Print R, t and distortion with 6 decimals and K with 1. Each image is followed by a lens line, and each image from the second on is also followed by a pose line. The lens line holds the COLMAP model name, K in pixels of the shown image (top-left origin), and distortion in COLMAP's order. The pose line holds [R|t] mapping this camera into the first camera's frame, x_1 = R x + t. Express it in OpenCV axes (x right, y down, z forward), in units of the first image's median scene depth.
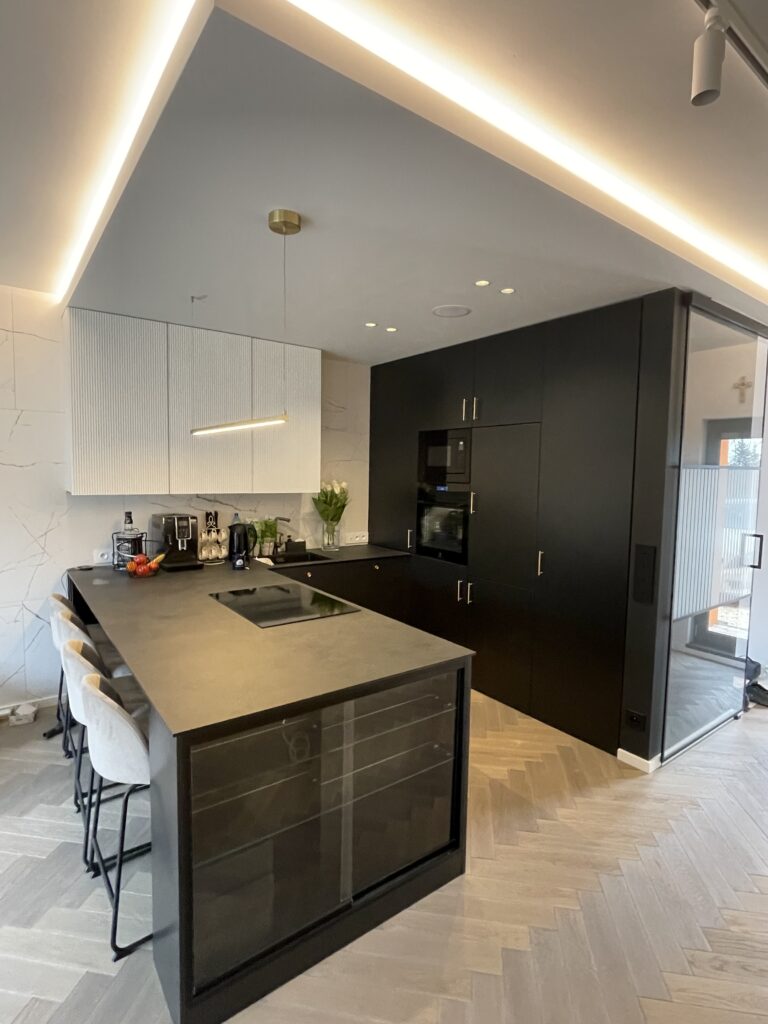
lens RADIAL K [[515.4, 0, 384.0], [0, 515.4, 512.0], [0, 0, 1]] dist [0.000790, -0.000023]
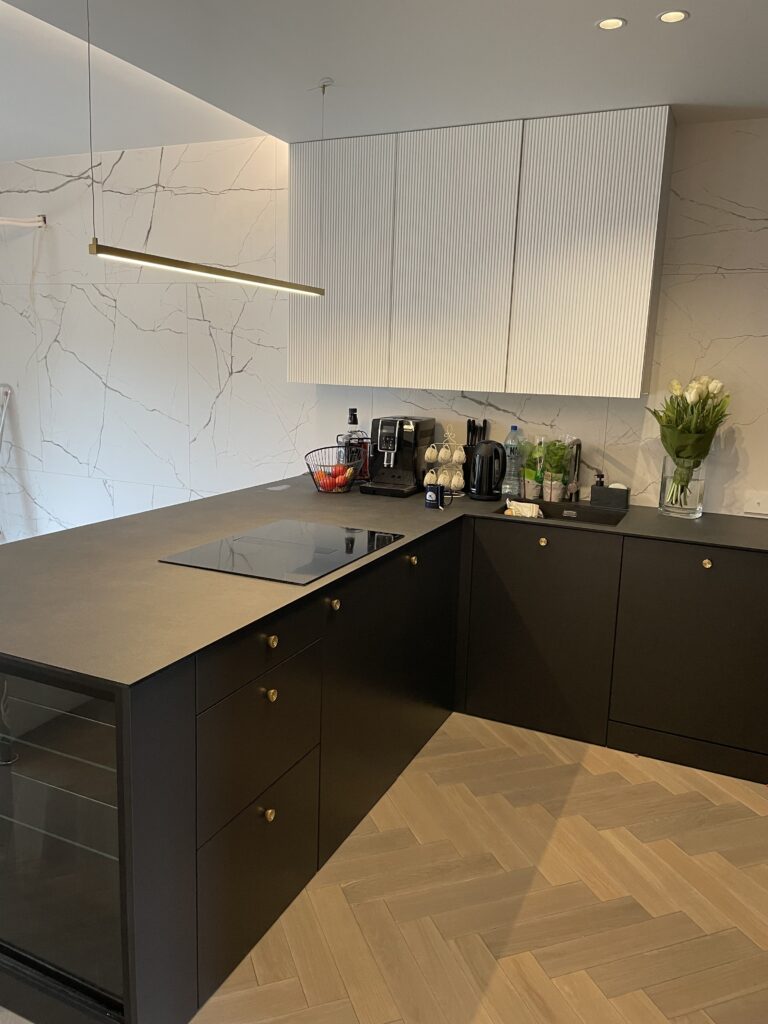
lens RADIAL K [[752.4, 0, 384.0], [0, 752.4, 512.0], [0, 0, 1]] dist [0.088990, -0.110815]
pose [[0.489515, 0.169048, -0.855452, 0.455367], [-0.092831, 0.985556, 0.141638, -0.010275], [0.867040, 0.010079, 0.498137, 0.428411]]
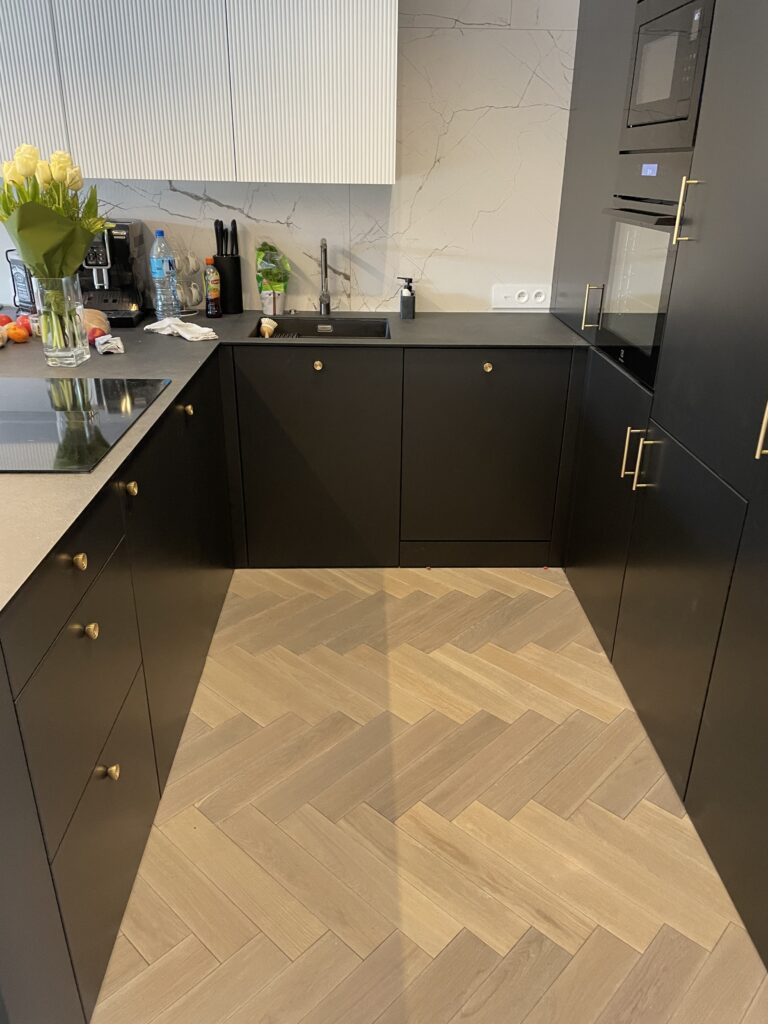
lens RADIAL K [[752.4, 0, 384.0], [0, 752.4, 512.0], [0, 0, 1]] dist [0.088990, -0.110815]
pose [[0.826538, 0.227043, -0.515060, 0.299356], [-0.044194, 0.938393, 0.342732, 0.003771], [0.561144, -0.260518, 0.785651, 0.423464]]
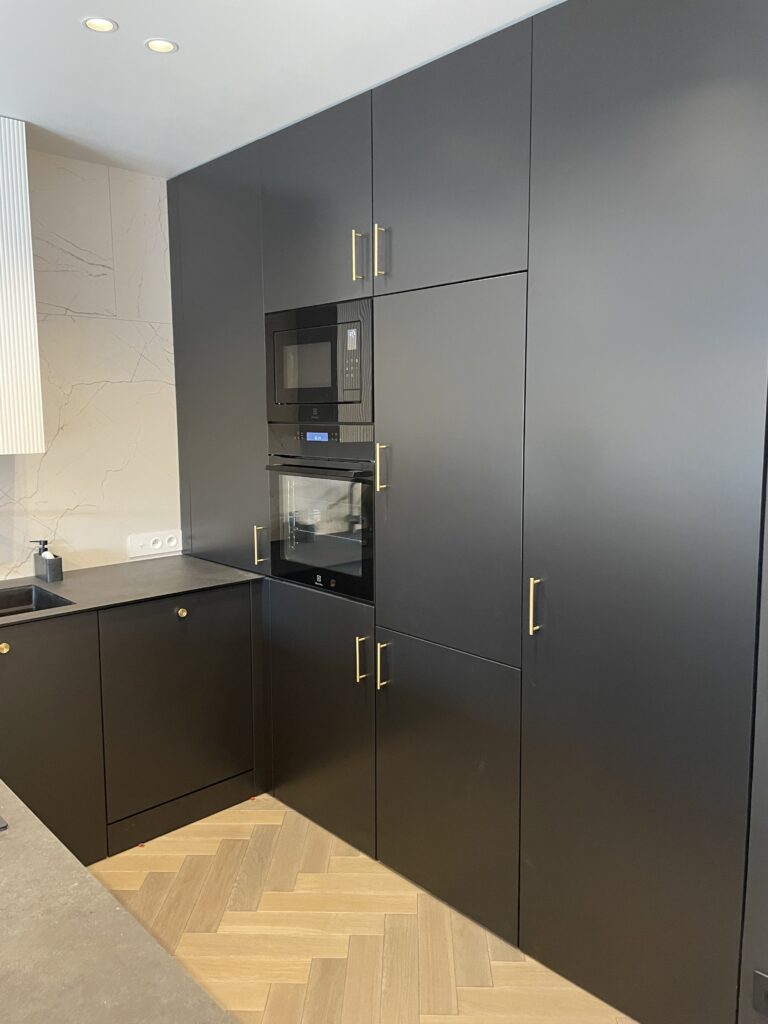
lens RADIAL K [[768.6, 0, 365.7], [0, 768.6, 511.9], [0, 0, 1]] dist [0.088757, -0.106869]
pose [[0.994269, -0.039922, 0.099169, 0.089111], [0.034569, 0.997881, 0.055114, -0.015657], [-0.101159, -0.051370, 0.993543, 0.324473]]
